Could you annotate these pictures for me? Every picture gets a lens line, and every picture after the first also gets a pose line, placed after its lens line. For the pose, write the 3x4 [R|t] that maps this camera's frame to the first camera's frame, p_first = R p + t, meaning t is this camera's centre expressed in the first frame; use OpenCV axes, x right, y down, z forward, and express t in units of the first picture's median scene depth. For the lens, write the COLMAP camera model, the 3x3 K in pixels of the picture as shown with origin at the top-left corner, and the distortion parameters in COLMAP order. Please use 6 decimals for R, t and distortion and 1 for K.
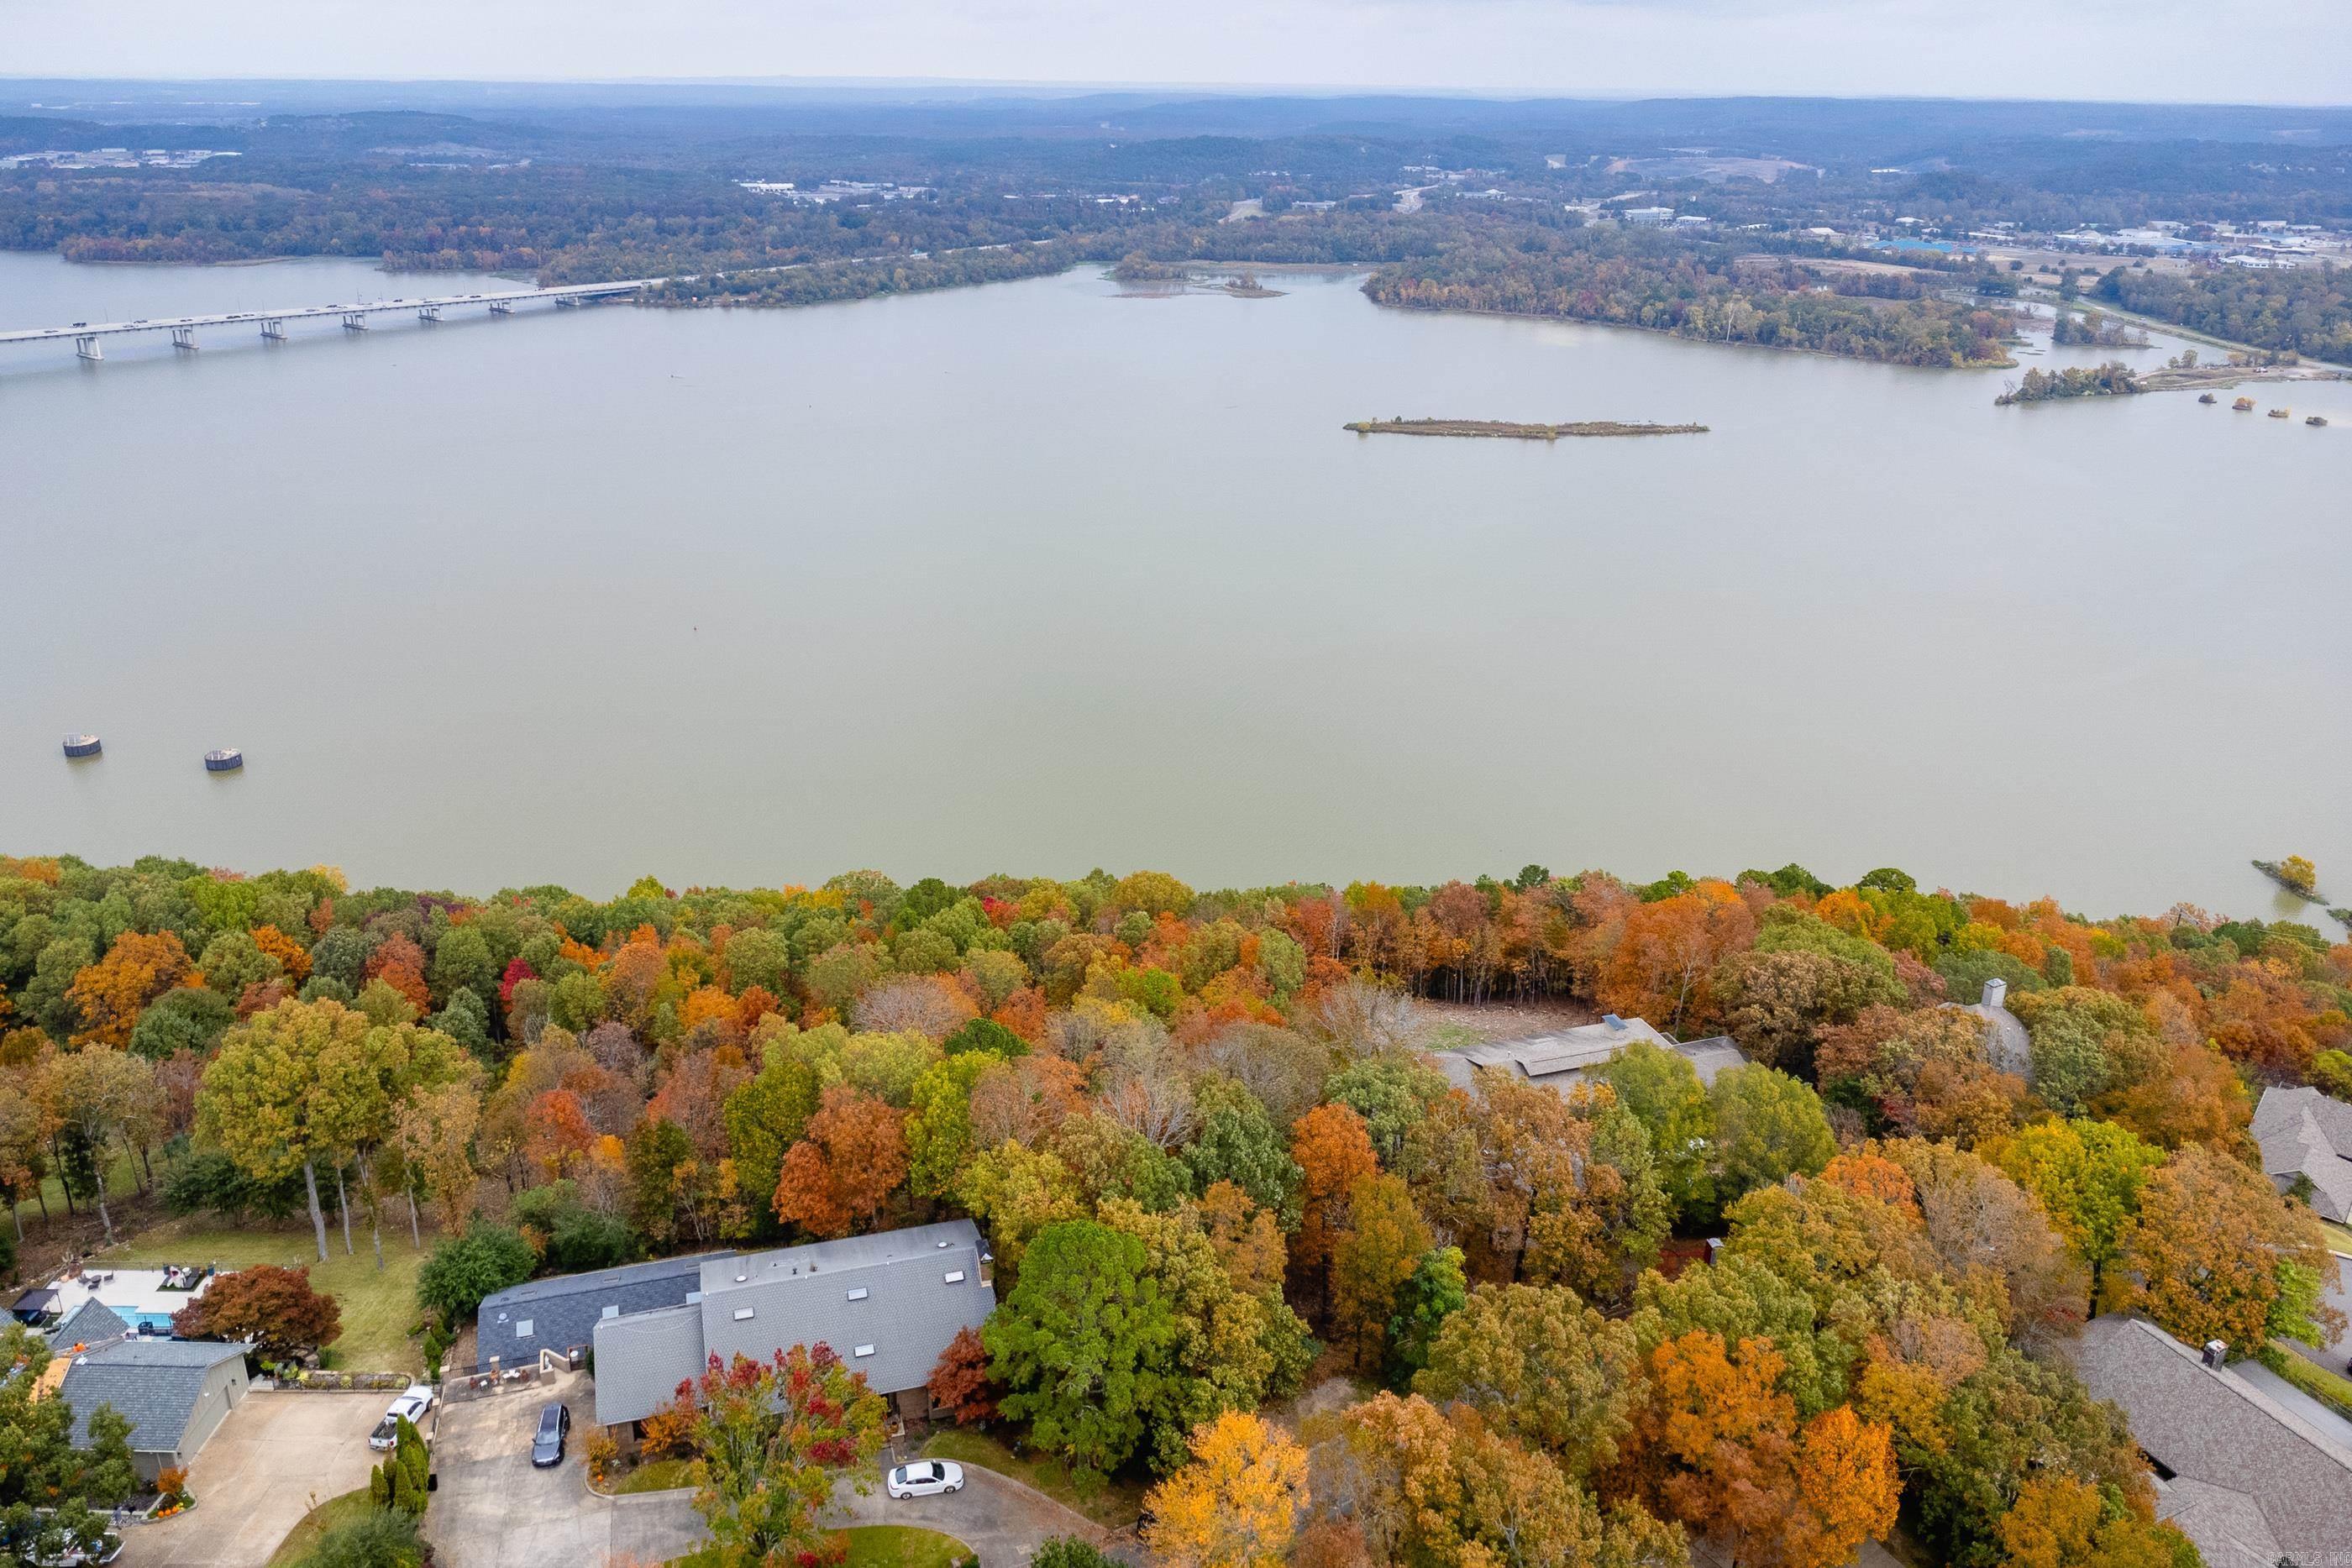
lens RADIAL K [[1735.4, 0, 1171.8], [0, 1735.4, 719.9], [0, 0, 1]] dist [0.024249, -0.027747]
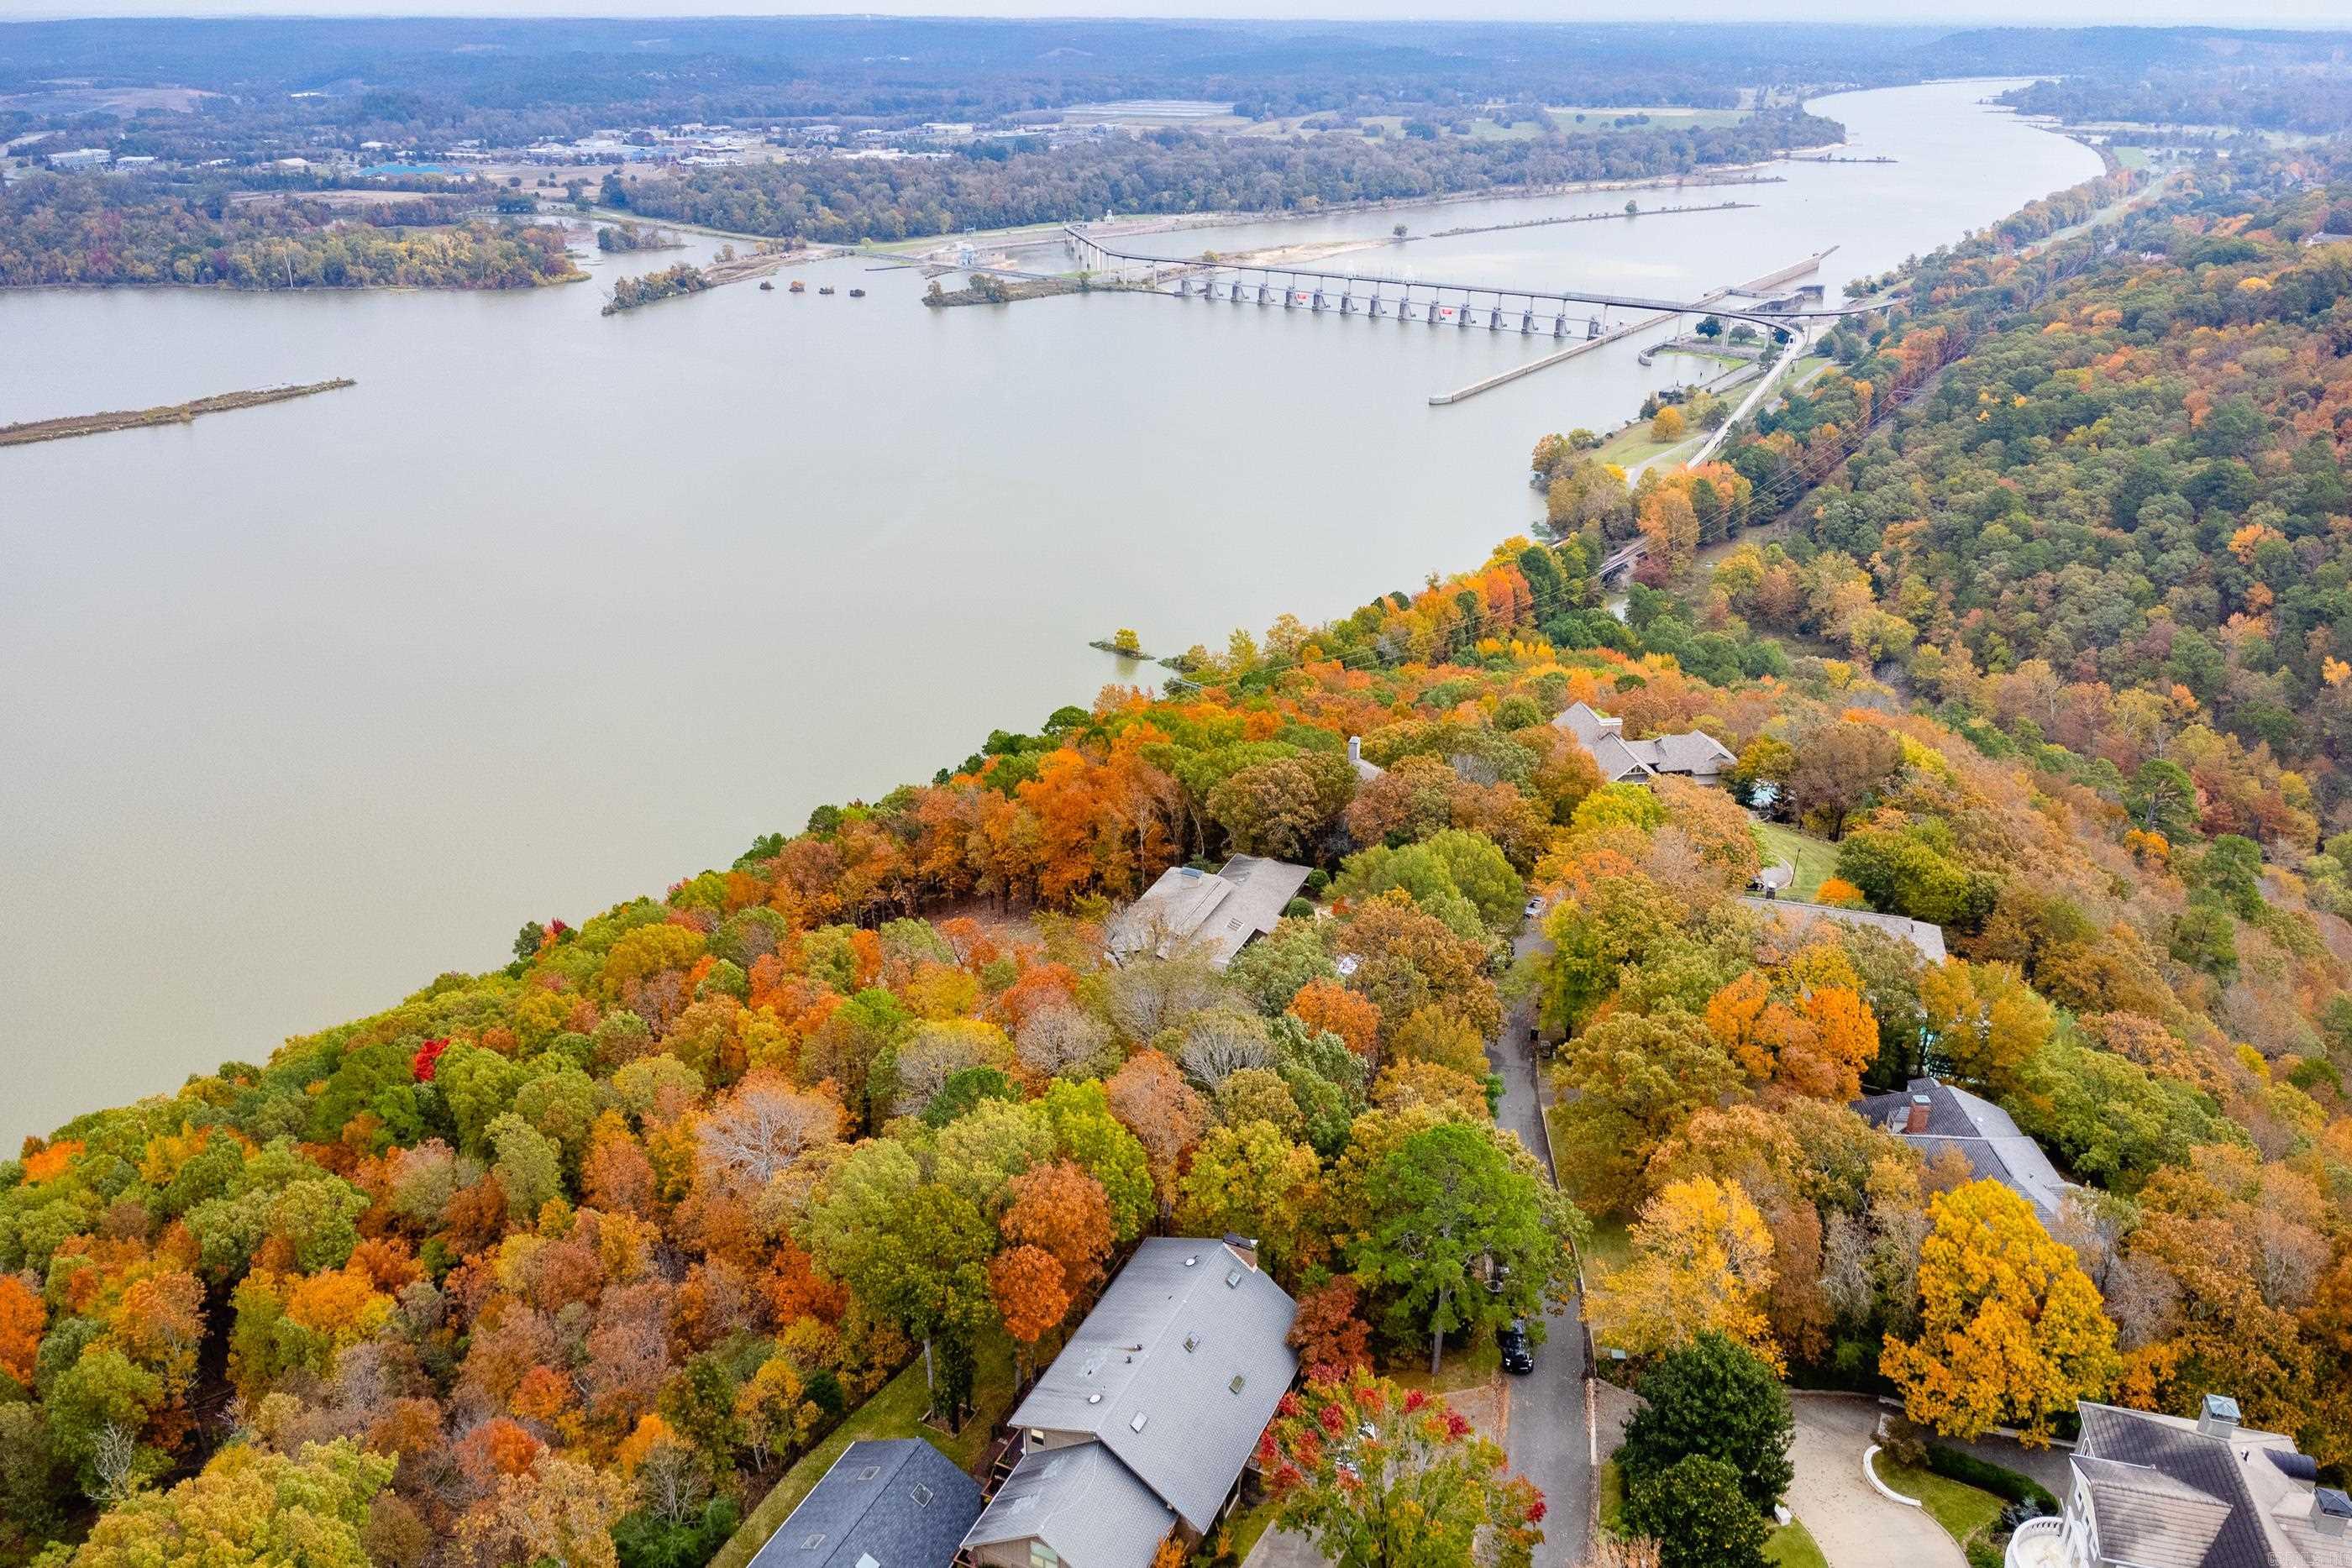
lens RADIAL K [[1735.4, 0, 1171.8], [0, 1735.4, 719.9], [0, 0, 1]] dist [0.024249, -0.027747]
pose [[0.668262, -0.295384, 0.682769, -0.065695], [0.266600, 0.951922, 0.150892, -0.012384], [-0.694514, 0.081191, 0.714883, 0.025296]]
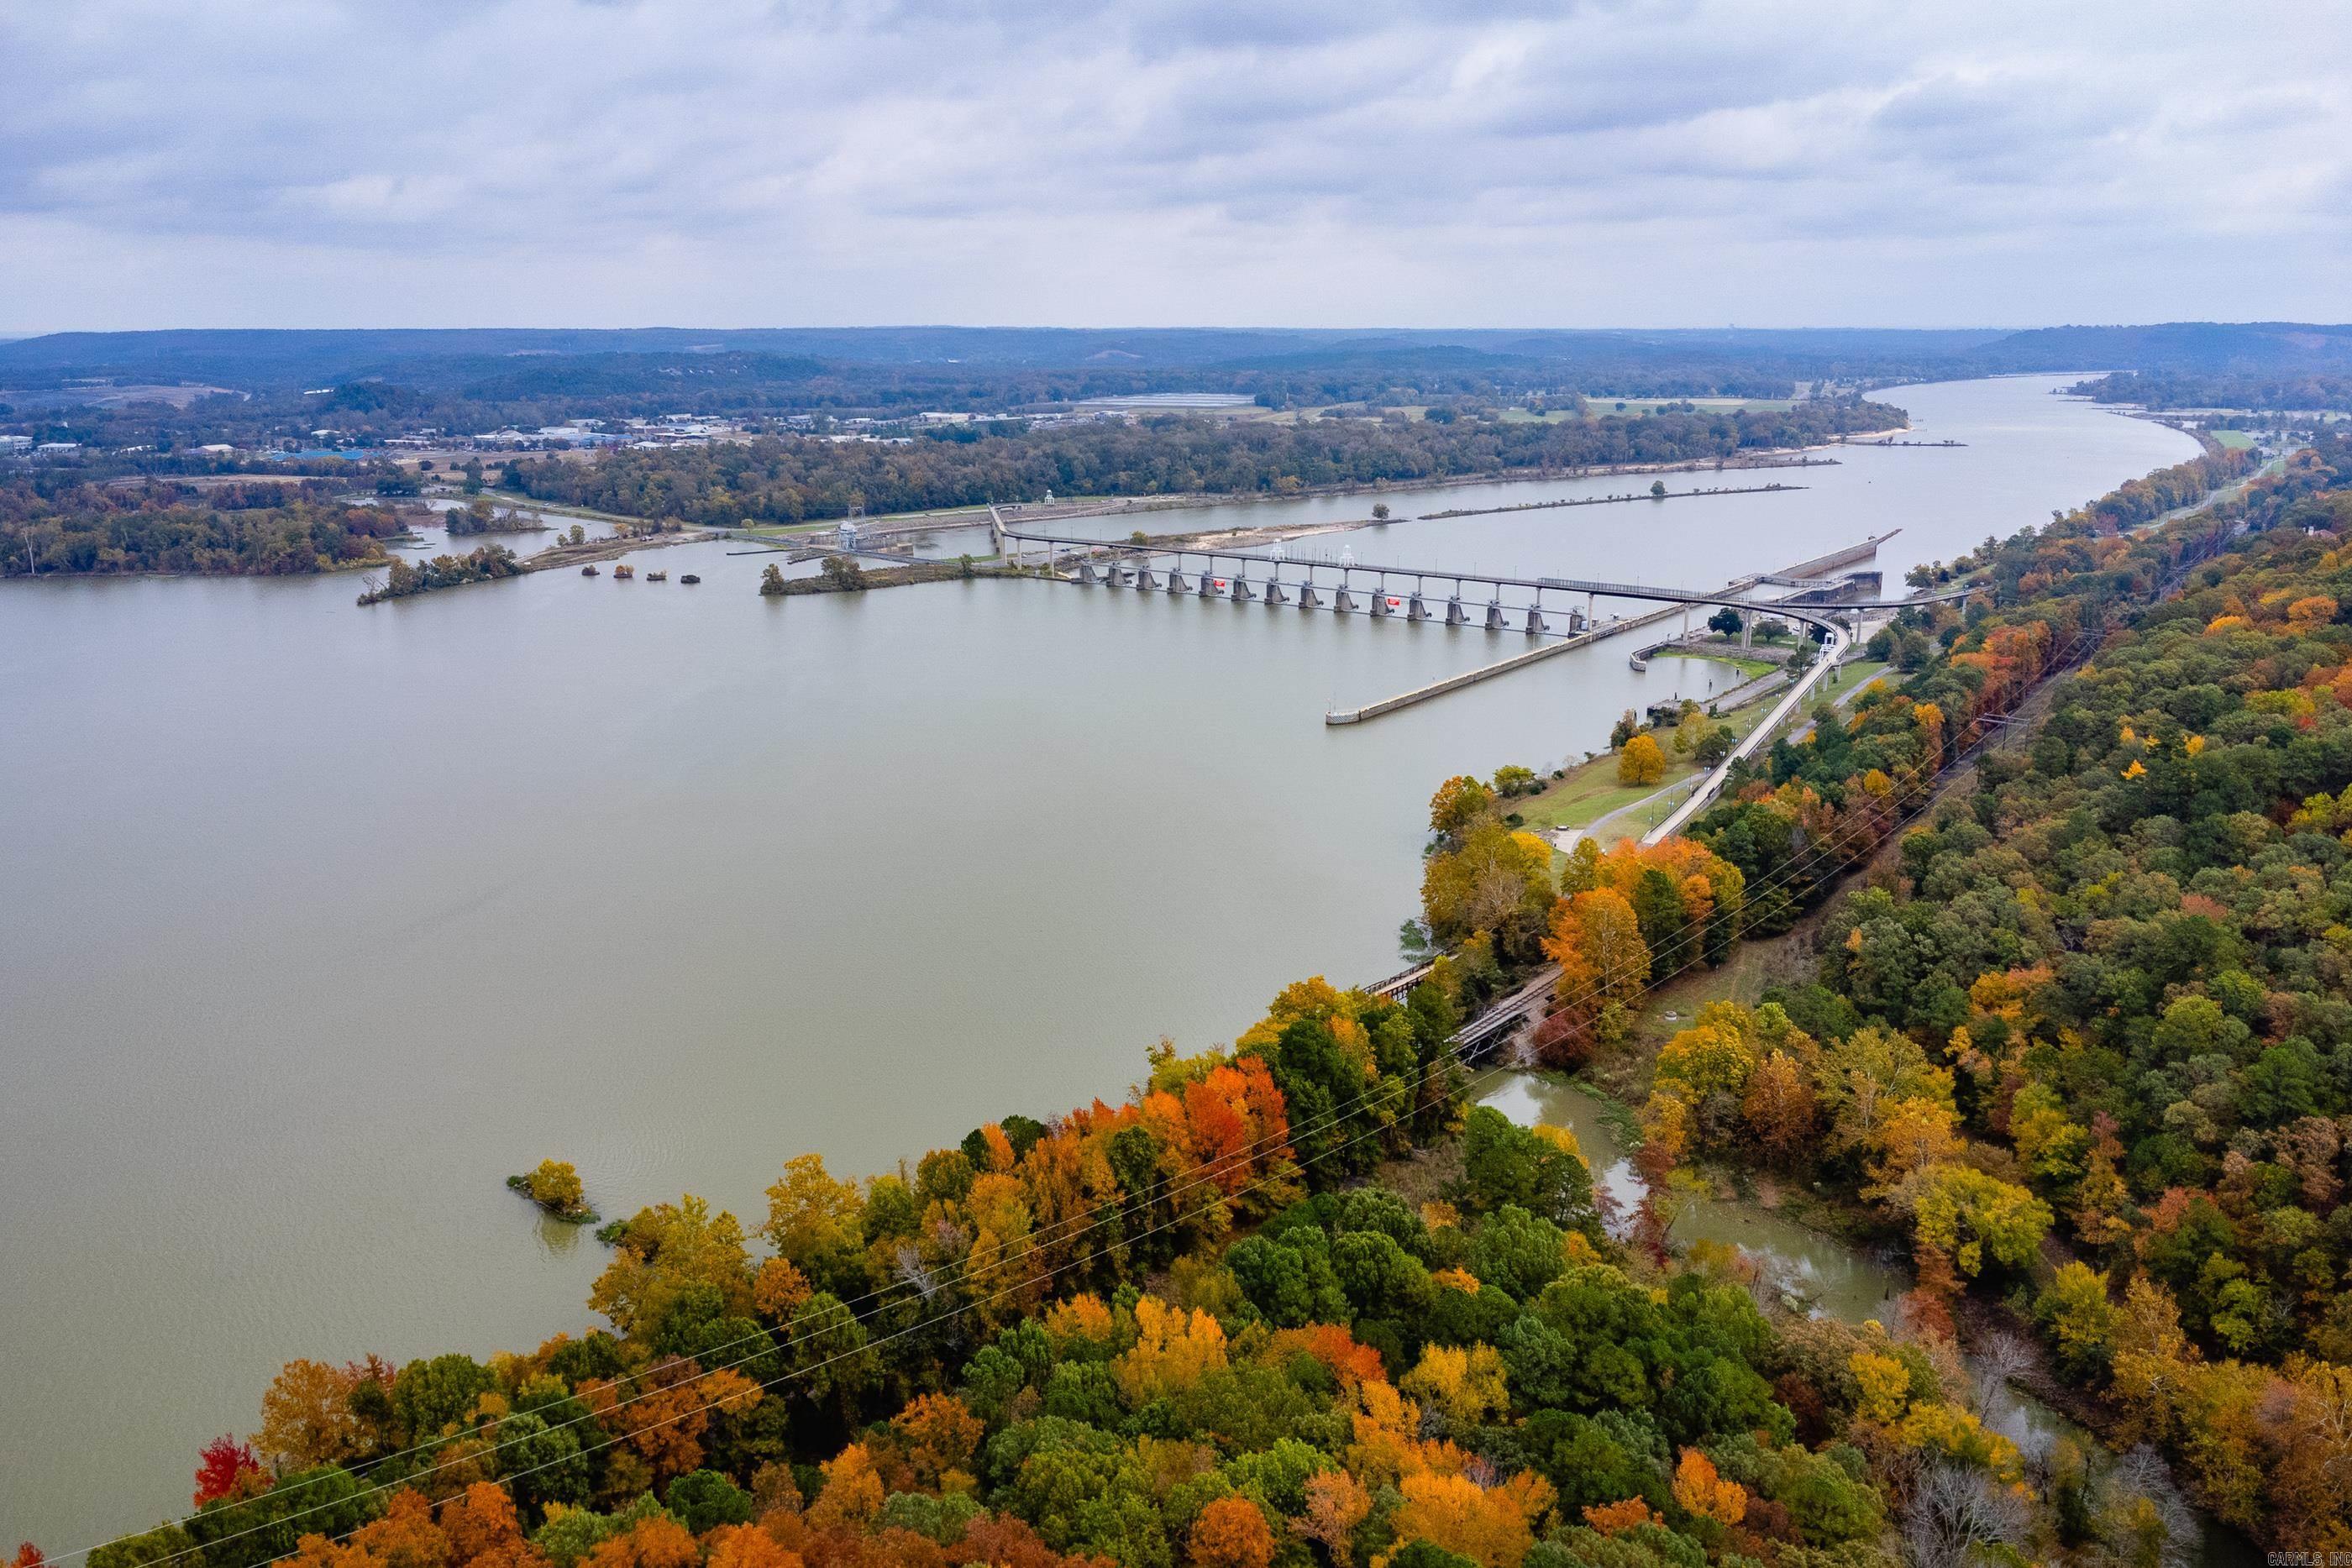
lens RADIAL K [[1735.4, 0, 1171.8], [0, 1735.4, 719.9], [0, 0, 1]] dist [0.024249, -0.027747]
pose [[0.702991, -0.175017, 0.689328, 0.117439], [0.261162, 0.965060, -0.021315, -0.003224], [-0.661512, 0.195010, 0.724136, 0.097096]]
